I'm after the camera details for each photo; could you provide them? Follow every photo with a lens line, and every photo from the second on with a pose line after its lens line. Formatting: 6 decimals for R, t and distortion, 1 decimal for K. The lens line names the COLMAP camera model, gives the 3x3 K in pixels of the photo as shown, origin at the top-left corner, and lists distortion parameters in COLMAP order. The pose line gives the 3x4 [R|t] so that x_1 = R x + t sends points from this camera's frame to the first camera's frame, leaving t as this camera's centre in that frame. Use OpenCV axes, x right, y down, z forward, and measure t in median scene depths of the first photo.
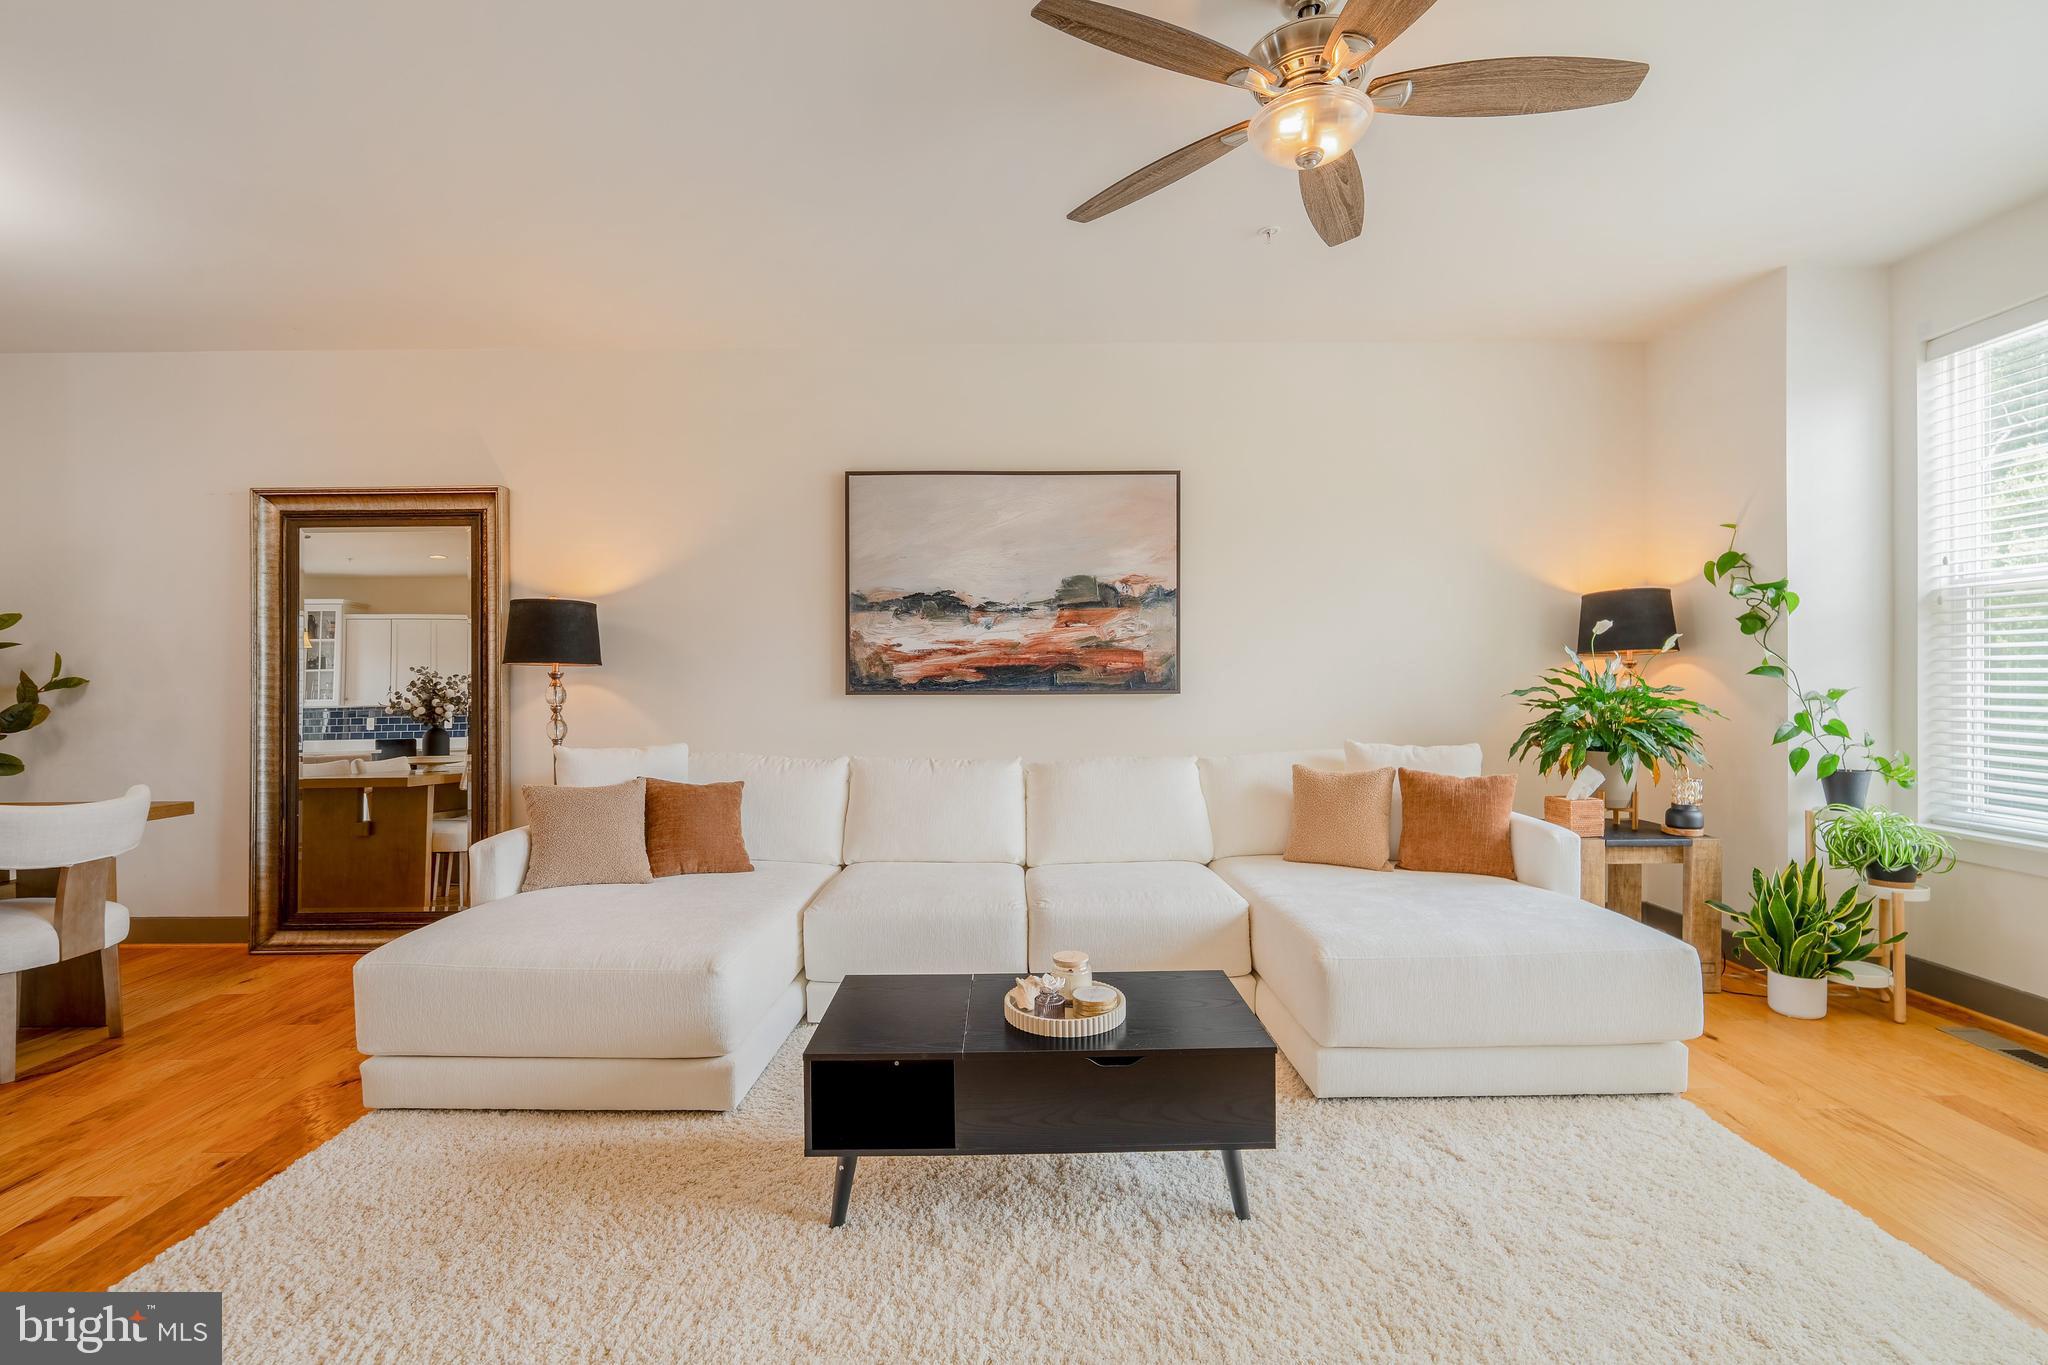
lens RADIAL K [[916.0, 0, 1040.9], [0, 916.0, 693.6], [0, 0, 1]] dist [-0.011223, 0.003553]
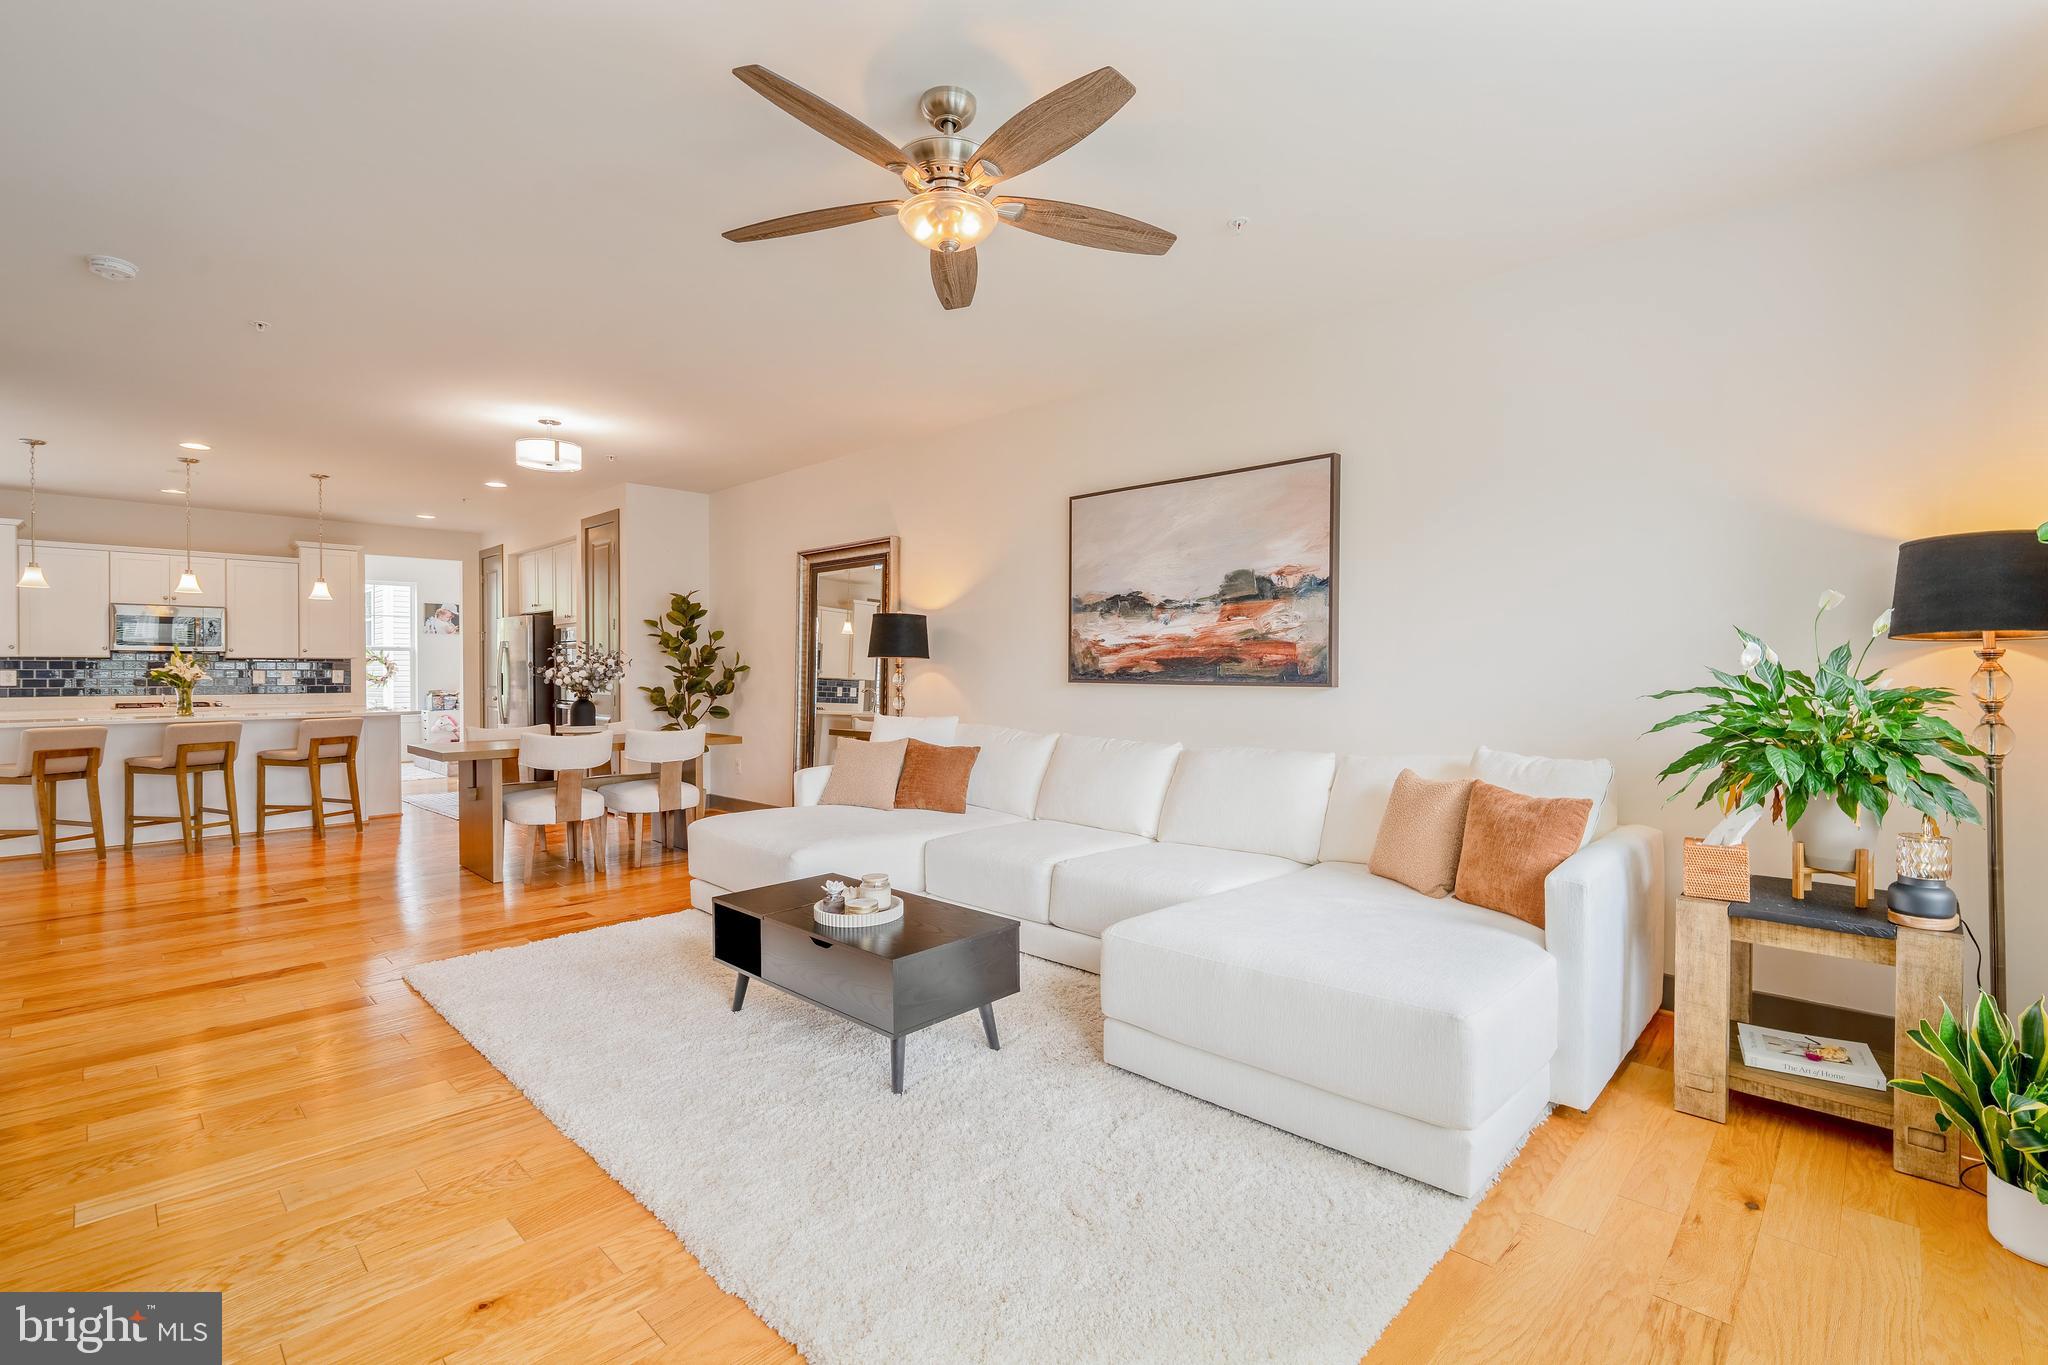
lens RADIAL K [[916.0, 0, 1024.5], [0, 916.0, 681.4], [0, 0, 1]] dist [-0.011223, 0.003553]
pose [[0.717721, 0.015860, -0.696150, 0.587091], [-0.017493, 0.999836, 0.004744, -0.004886], [0.696111, 0.008772, 0.717881, 0.096266]]
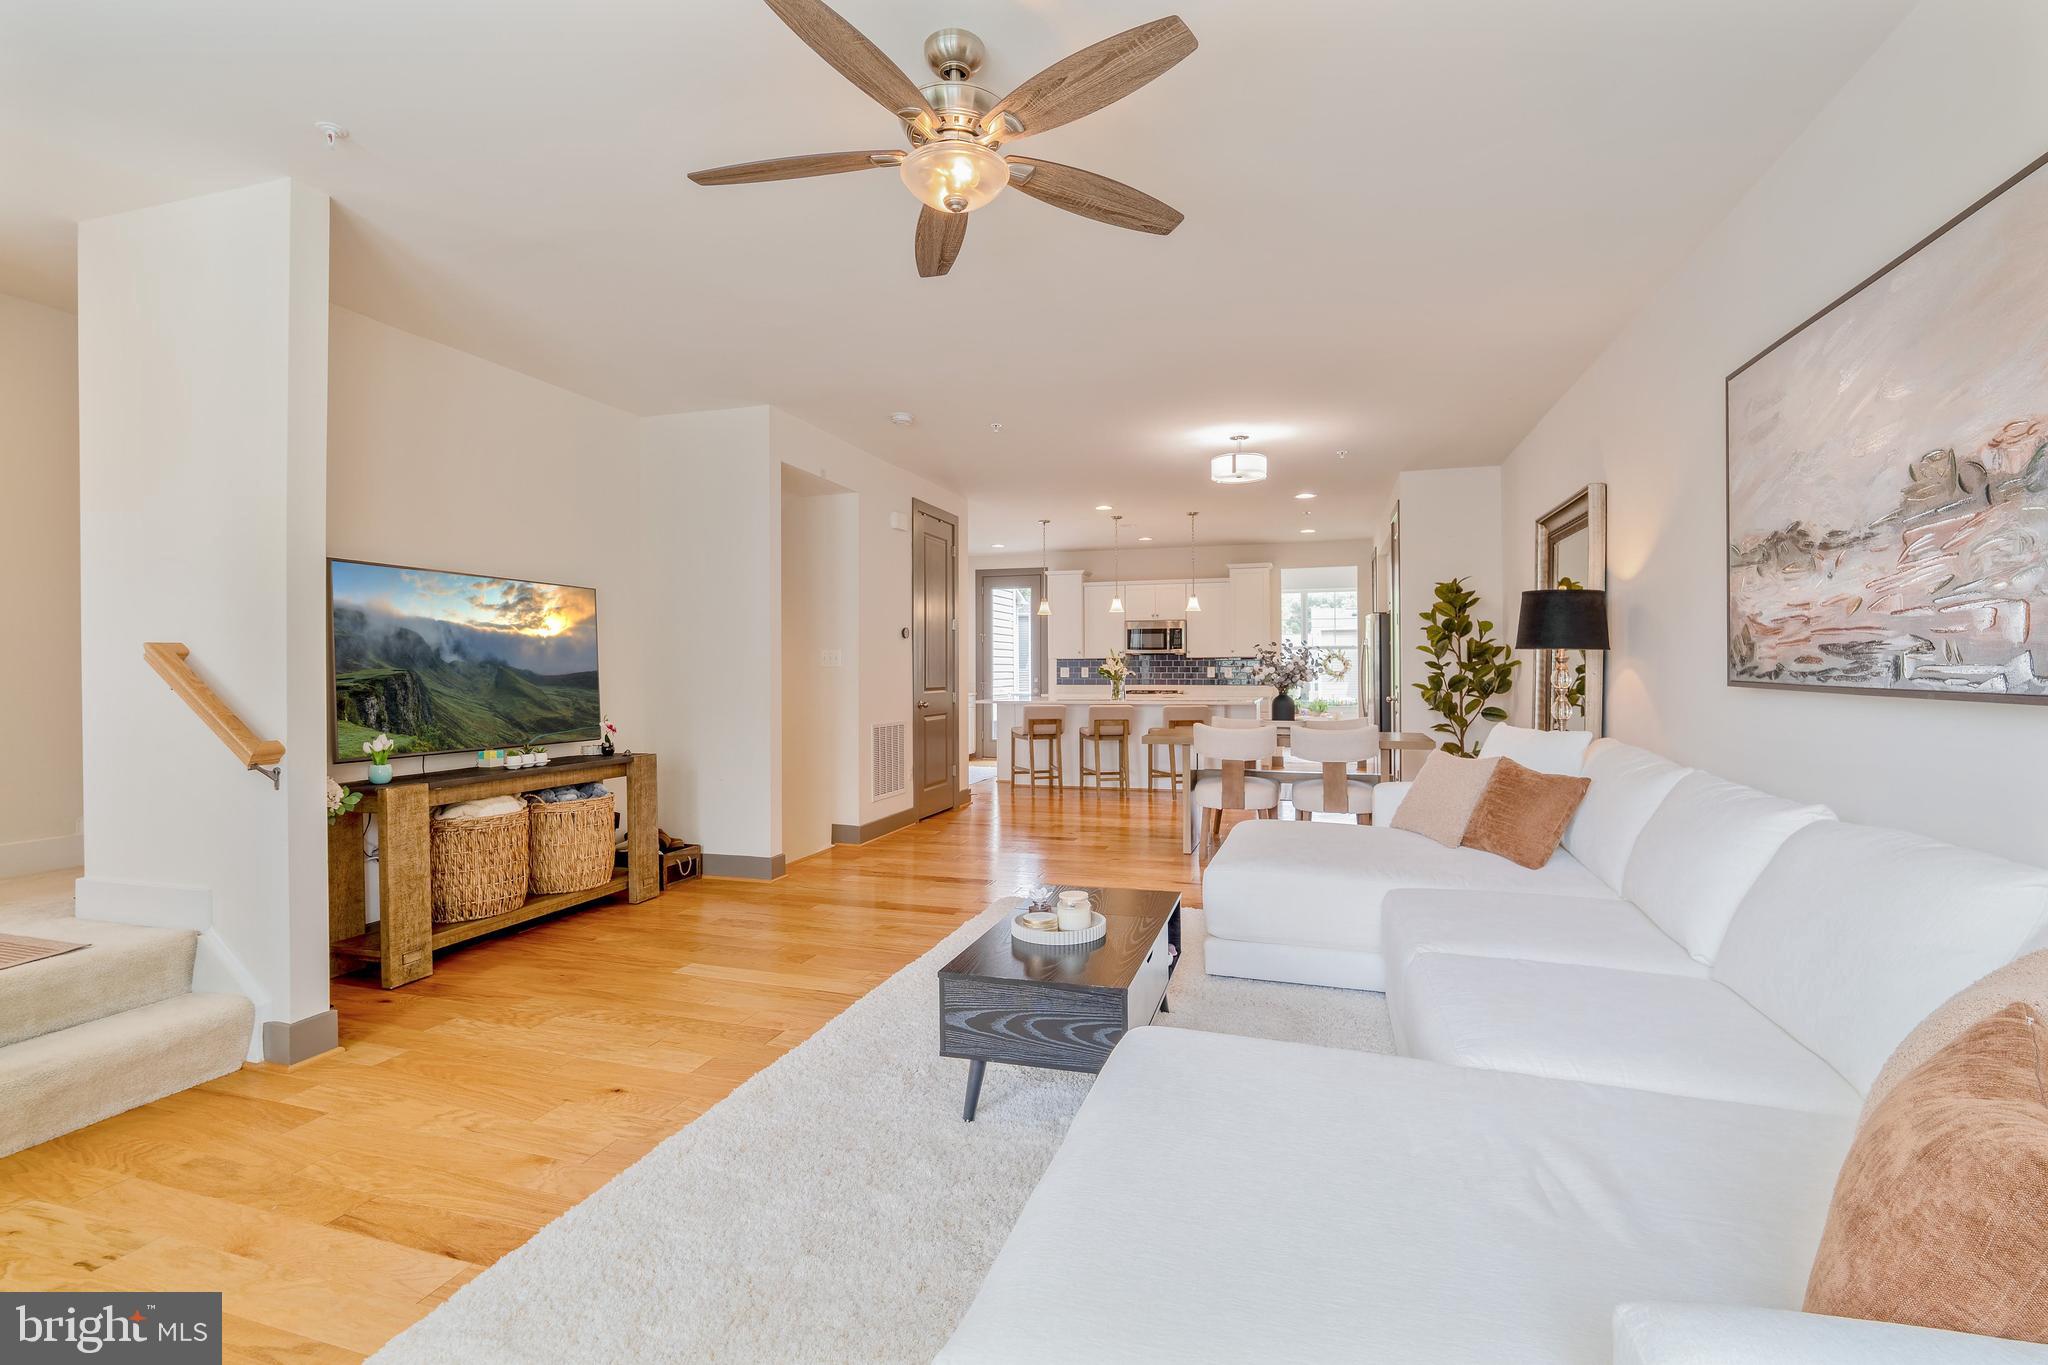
lens RADIAL K [[916.0, 0, 1034.5], [0, 916.0, 670.8], [0, 0, 1]] dist [-0.011223, 0.003553]
pose [[-0.295901, 0.012415, -0.955138, 0.639683], [-0.009931, 0.999822, 0.016073, -0.017173], [0.955167, 0.014242, -0.295725, 0.695413]]
